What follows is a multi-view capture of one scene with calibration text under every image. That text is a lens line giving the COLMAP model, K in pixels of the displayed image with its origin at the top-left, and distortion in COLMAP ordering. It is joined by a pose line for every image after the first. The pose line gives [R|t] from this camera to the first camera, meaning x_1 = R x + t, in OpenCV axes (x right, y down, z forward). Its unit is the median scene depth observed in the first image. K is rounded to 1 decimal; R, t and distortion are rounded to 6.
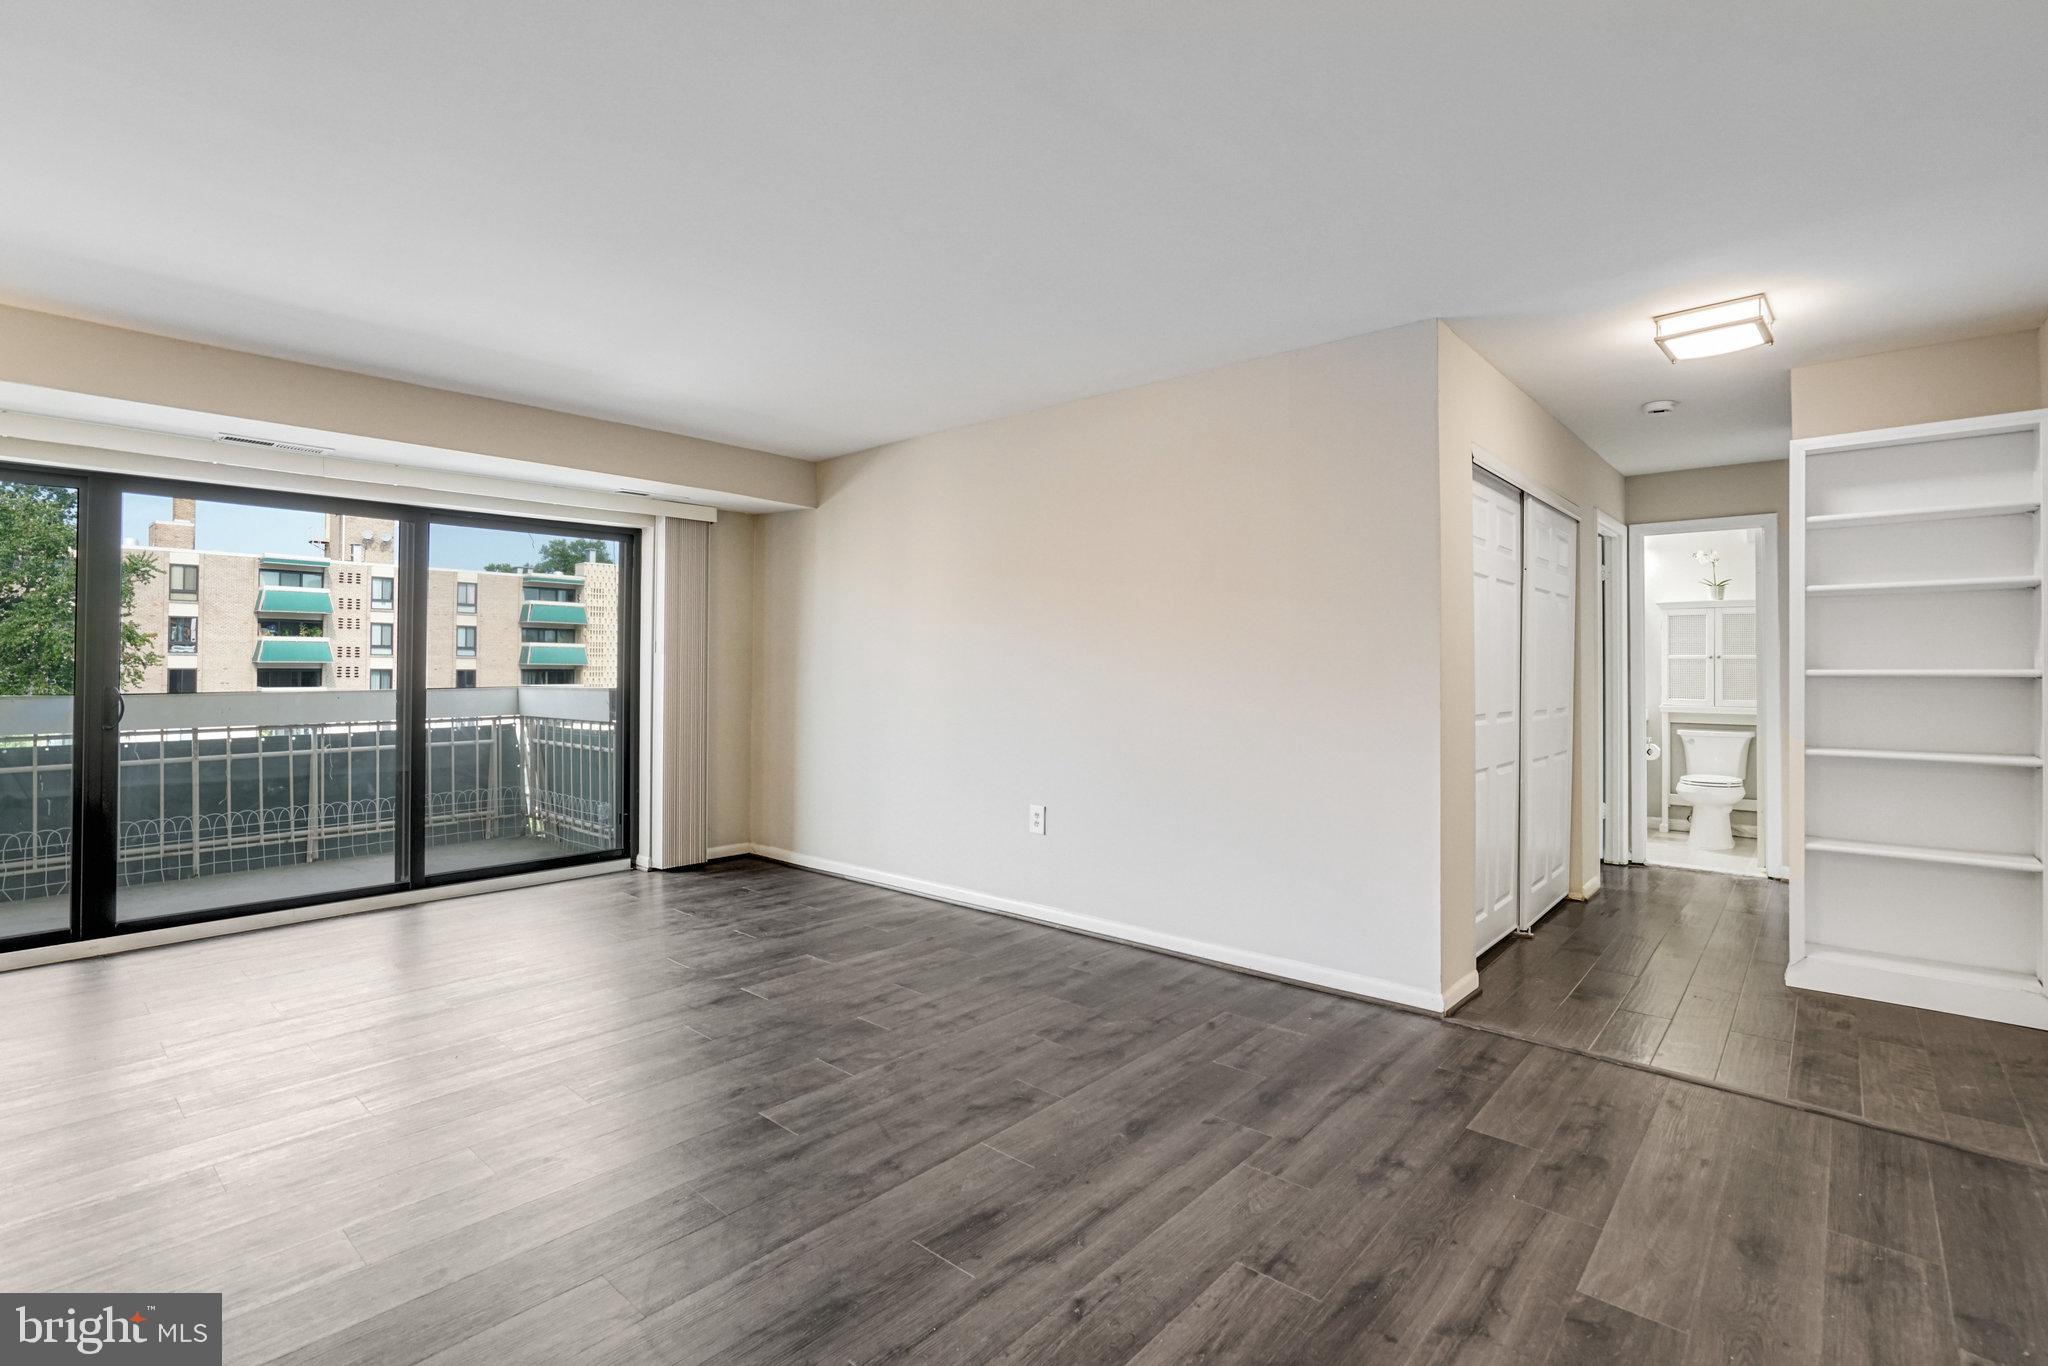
lens RADIAL K [[951.4, 0, 1001.6], [0, 951.4, 656.8], [0, 0, 1]] dist [-0.022132, 0.000461]
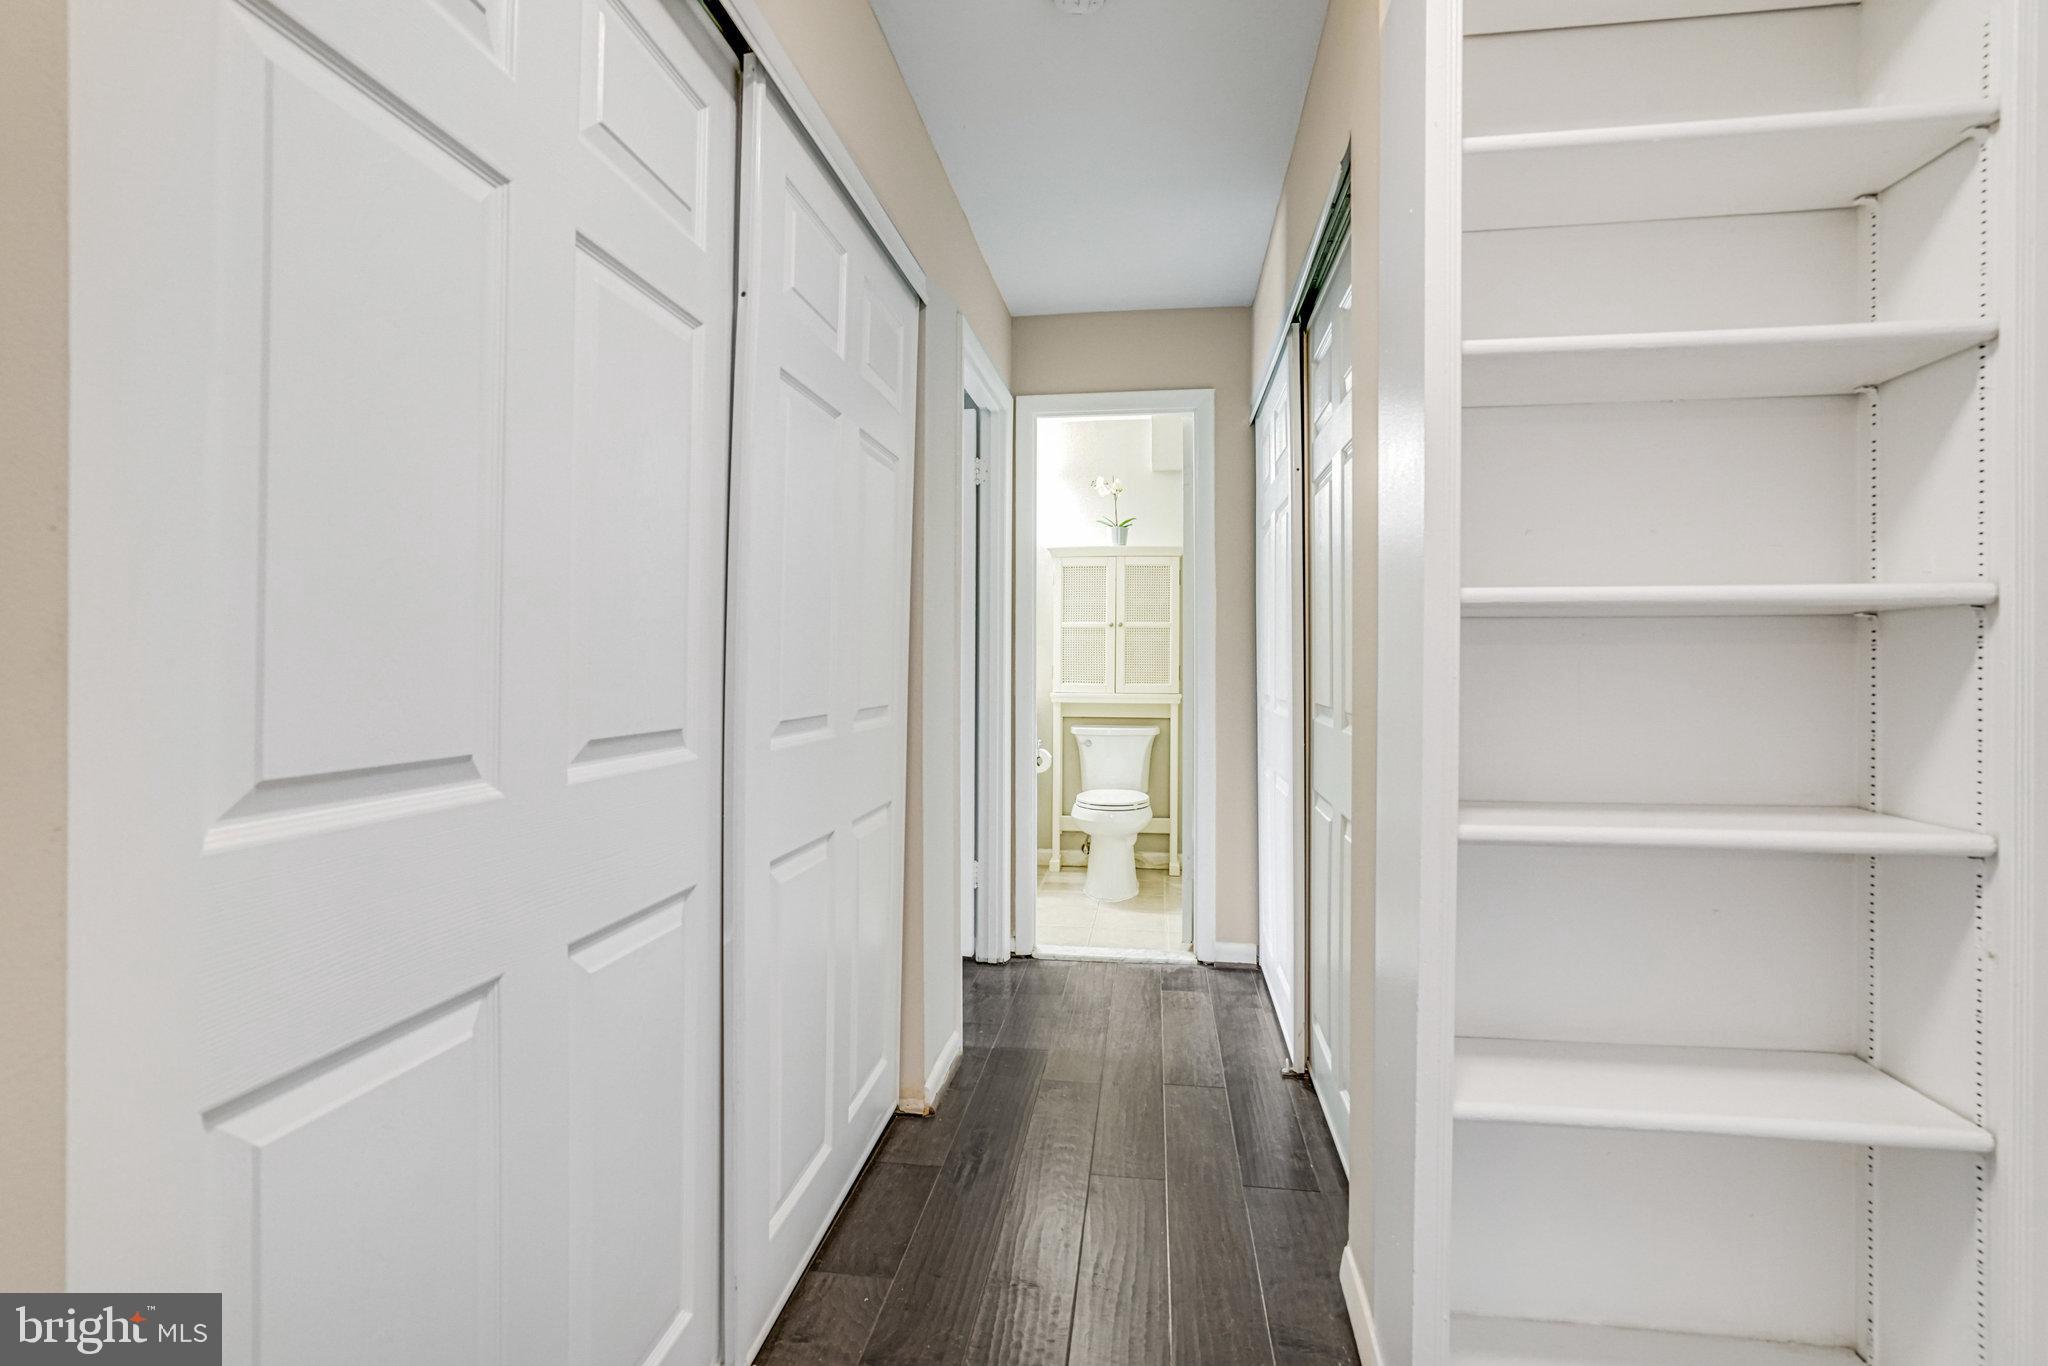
lens RADIAL K [[942.7, 0, 1015.6], [0, 942.7, 701.8], [0, 0, 1]] dist [-0.052299, 0.023507]
pose [[0.833474, -0.023509, 0.552058, 0.296421], [-0.008443, 0.998436, 0.055264, 0.019995], [-0.552494, -0.050723, 0.831972, 0.440887]]
